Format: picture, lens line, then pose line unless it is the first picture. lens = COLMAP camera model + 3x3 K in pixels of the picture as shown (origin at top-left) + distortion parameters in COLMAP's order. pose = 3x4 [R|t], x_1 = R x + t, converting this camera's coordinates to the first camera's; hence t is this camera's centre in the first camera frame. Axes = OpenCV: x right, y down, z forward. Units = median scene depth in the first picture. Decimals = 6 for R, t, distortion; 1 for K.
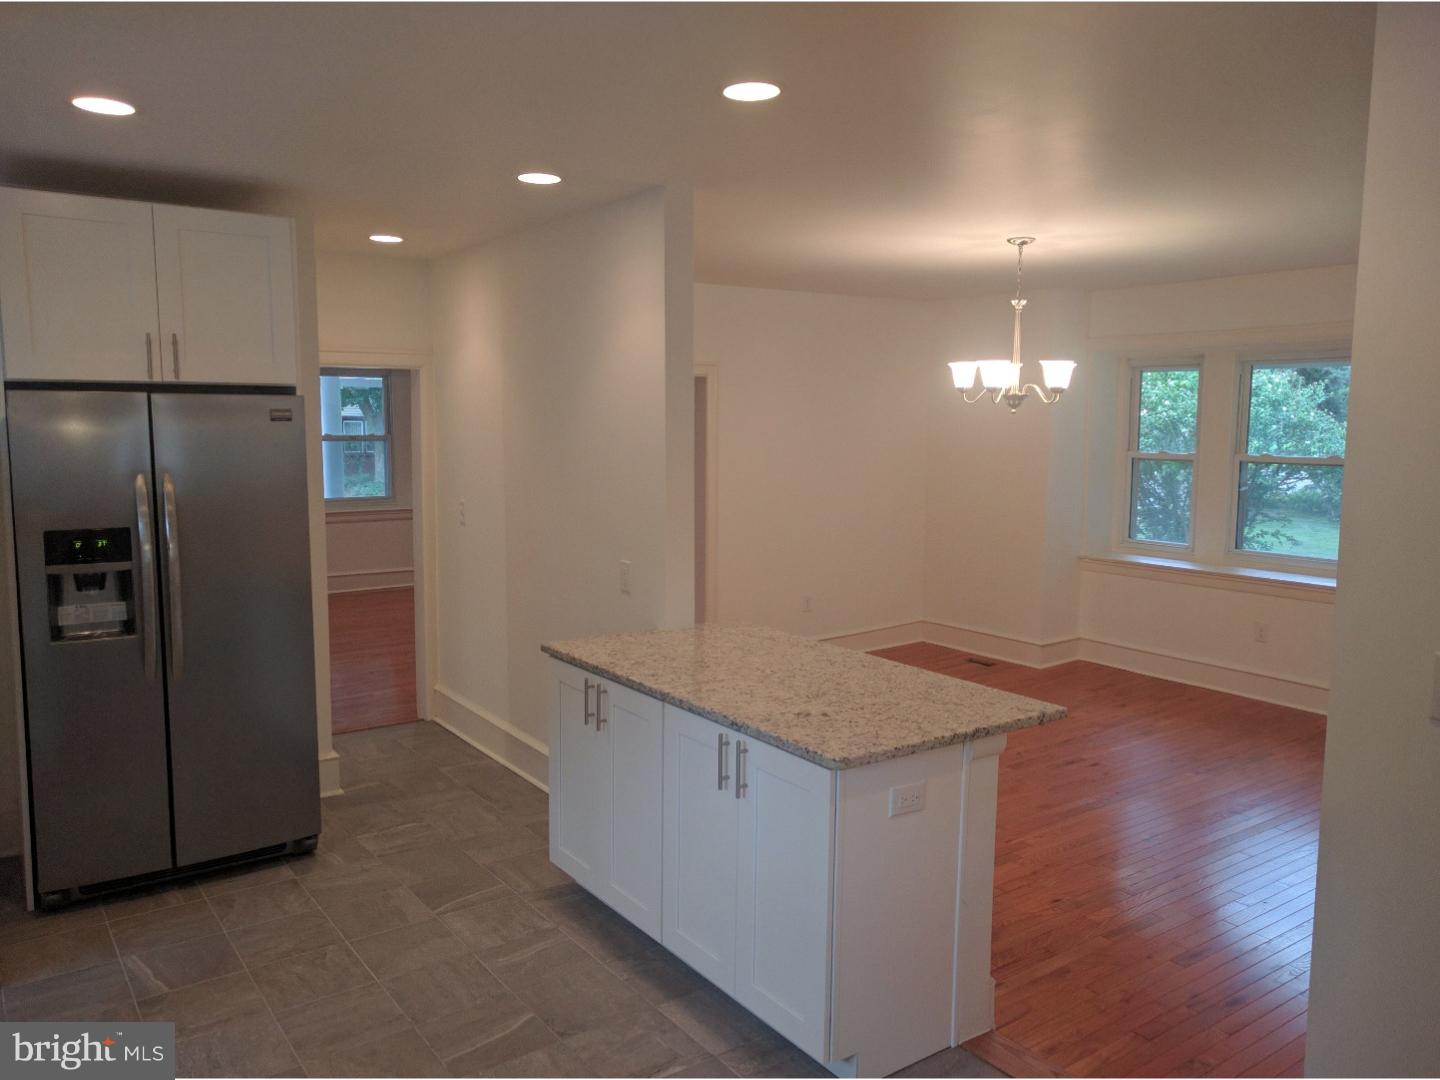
lens RADIAL K [[1097.6, 0, 720.0], [0, 1097.6, 540.0], [0, 0, 1]] dist [0.020830, 0.002907]
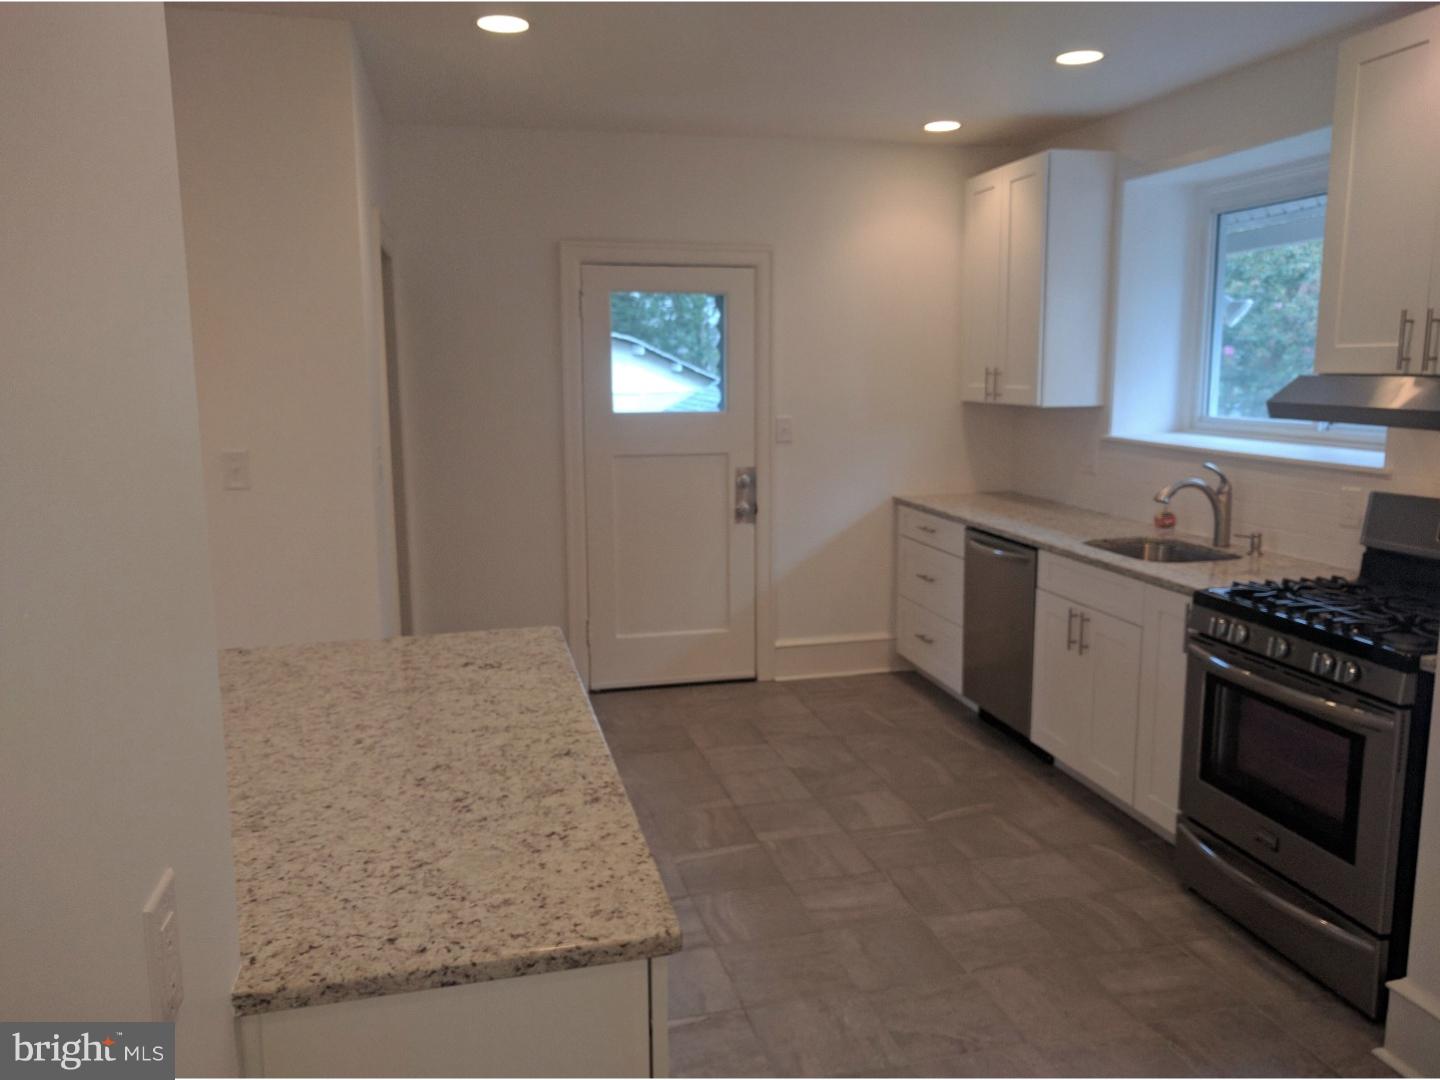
lens RADIAL K [[1097.6, 0, 720.0], [0, 1097.6, 540.0], [0, 0, 1]] dist [0.020830, 0.002907]
pose [[-0.924784, -0.062001, 0.375407, -0.304643], [0.045620, 0.961449, 0.271171, -0.114388], [-0.377748, 0.267901, -0.886304, 1.311718]]
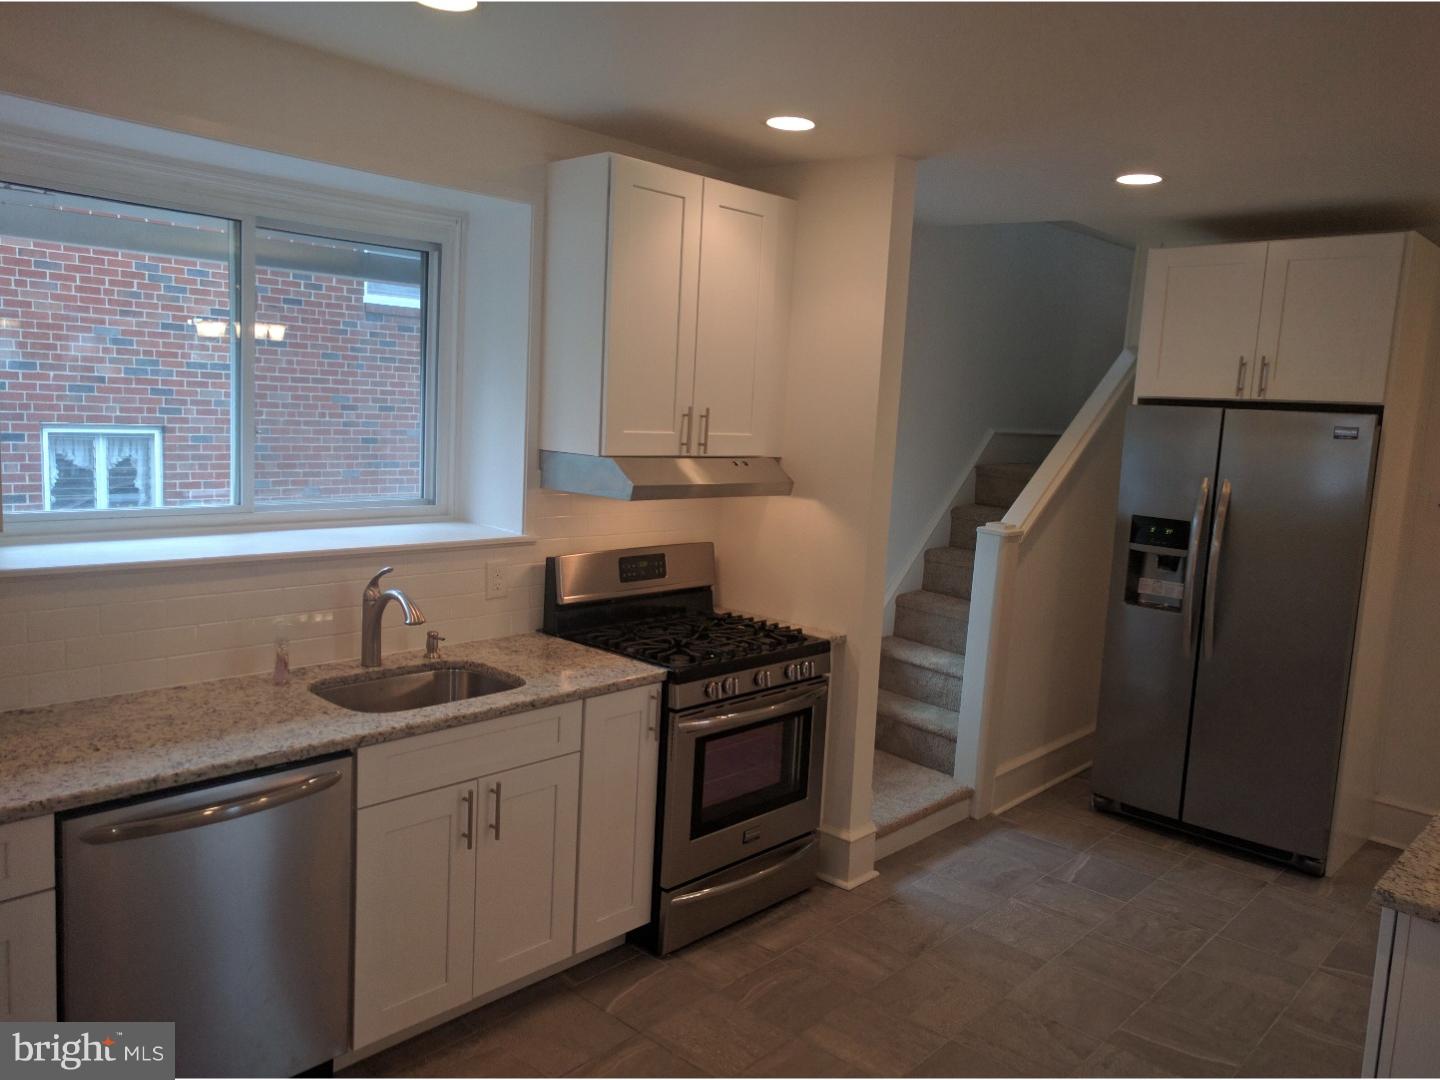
lens RADIAL K [[1065.3, 0, 720.0], [0, 1065.3, 540.0], [0, 0, 1]] dist [-0.005692, -0.000555]
pose [[0.193422, 0.124201, -0.973222, 0.477824], [-0.161715, 0.982423, 0.093235, -0.016781], [0.967696, 0.139351, 0.210108, 0.279165]]
